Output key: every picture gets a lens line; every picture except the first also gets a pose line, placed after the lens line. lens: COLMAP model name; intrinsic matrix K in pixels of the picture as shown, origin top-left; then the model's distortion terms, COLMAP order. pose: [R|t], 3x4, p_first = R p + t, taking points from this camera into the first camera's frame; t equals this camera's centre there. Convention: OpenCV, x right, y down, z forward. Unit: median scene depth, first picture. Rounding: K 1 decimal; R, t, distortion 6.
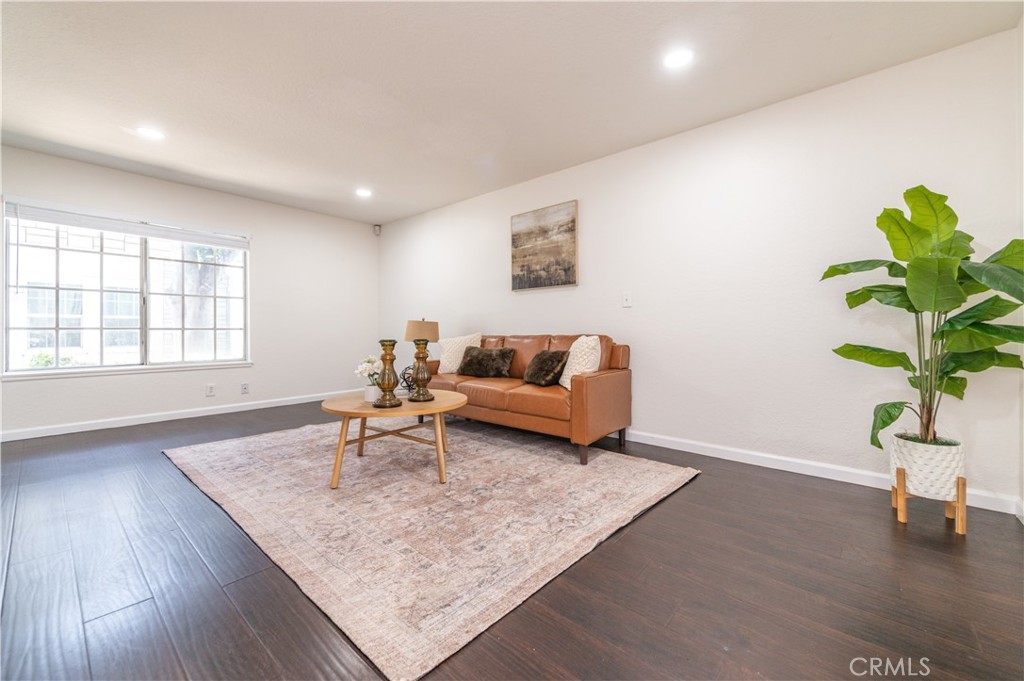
lens RADIAL K [[401.7, 0, 516.1], [0, 401.7, 329.4], [0, 0, 1]] dist [0.011994, -0.001823]
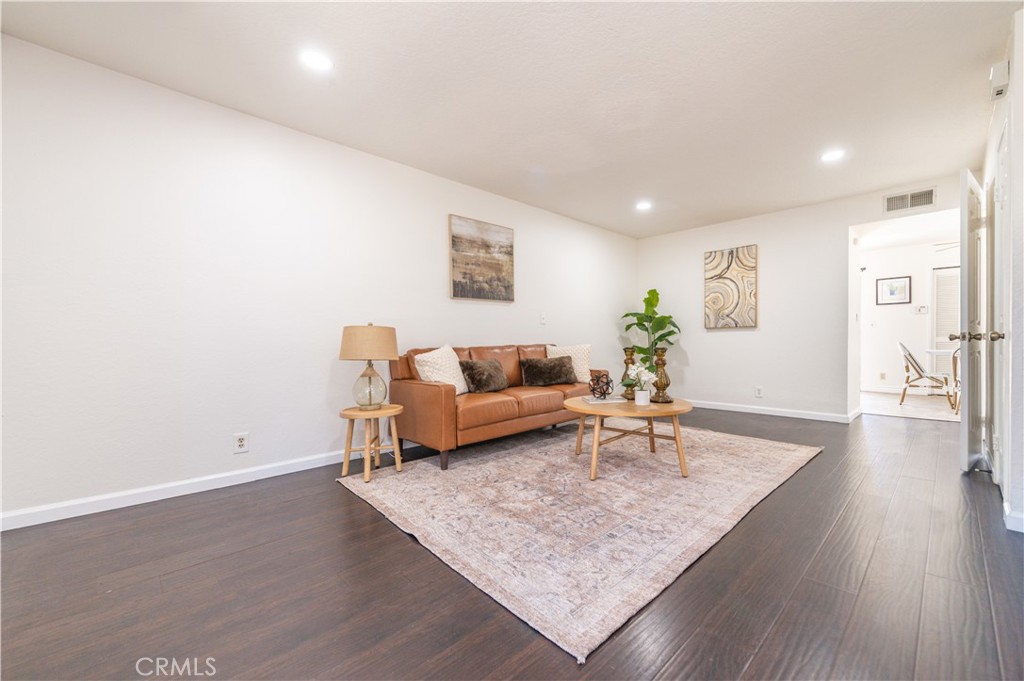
lens RADIAL K [[401.7, 0, 539.6], [0, 401.7, 350.1], [0, 0, 1]] dist [0.011994, -0.001823]
pose [[0.086065, -0.025552, 0.995962, -1.048845], [0.005185, 0.999669, 0.025199, 0.000573], [-0.996276, 0.002995, 0.086169, 0.848278]]
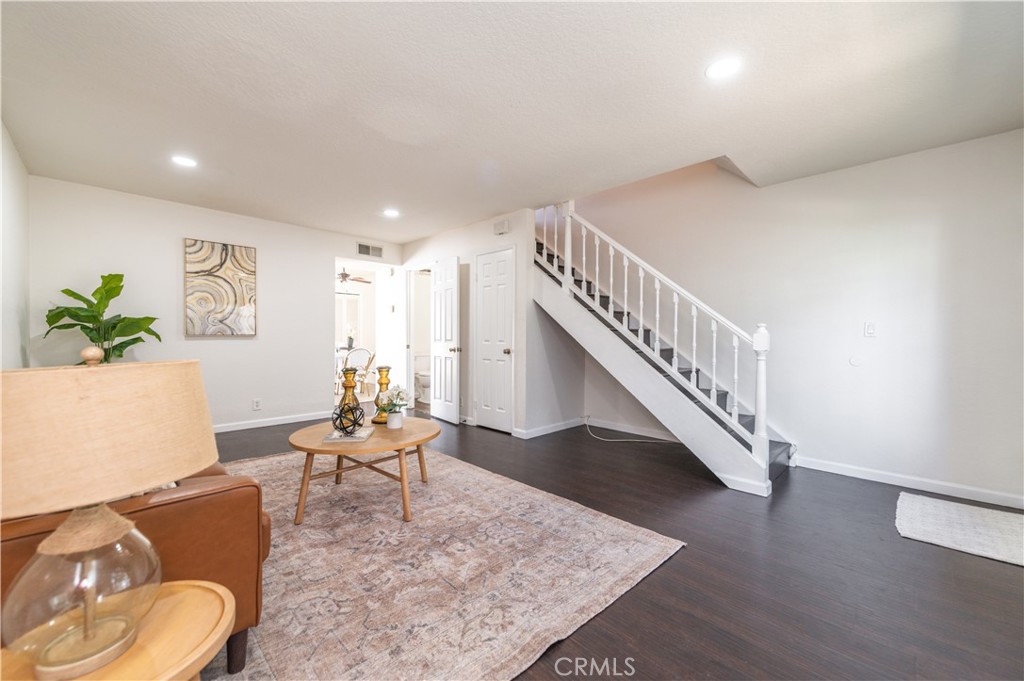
lens RADIAL K [[401.7, 0, 511.9], [0, 401.7, 342.1], [0, 0, 1]] dist [0.011994, -0.001823]
pose [[-0.994591, -0.008951, 0.103480, -0.548669], [-0.008201, 0.999937, 0.007668, -0.037606], [-0.103543, 0.006778, -0.994602, 1.439912]]
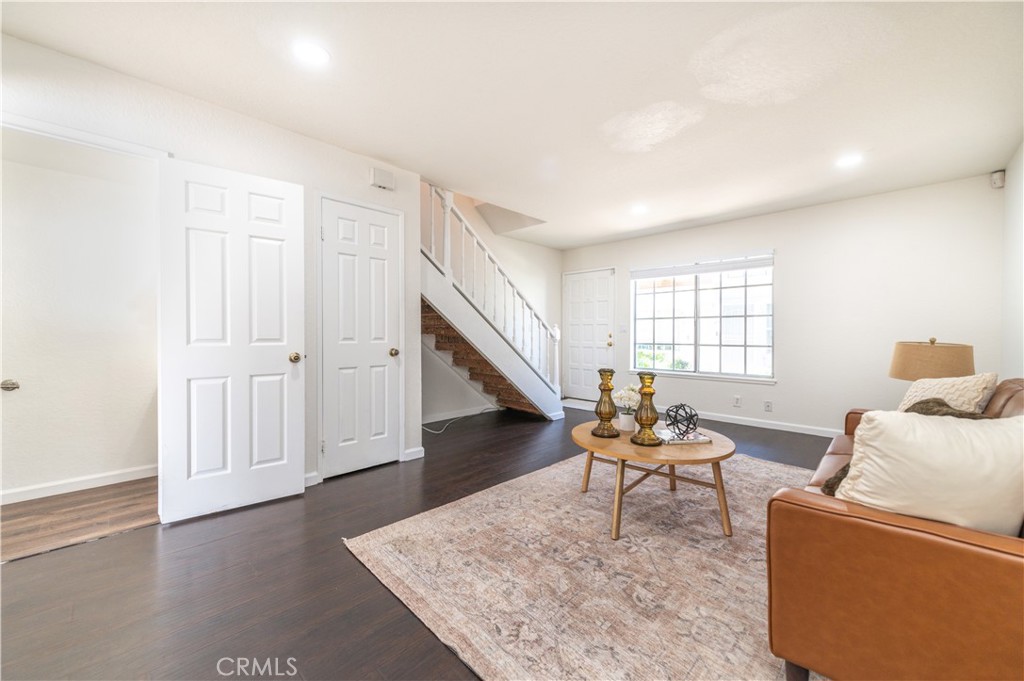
lens RADIAL K [[401.7, 0, 512.7], [0, 401.7, 342.0], [0, 0, 1]] dist [0.011994, -0.001823]
pose [[-0.067397, 0.021691, -0.997490, 0.467712], [-0.000817, 0.999762, 0.021796, -0.043473], [0.997726, 0.002284, -0.067363, 0.561916]]
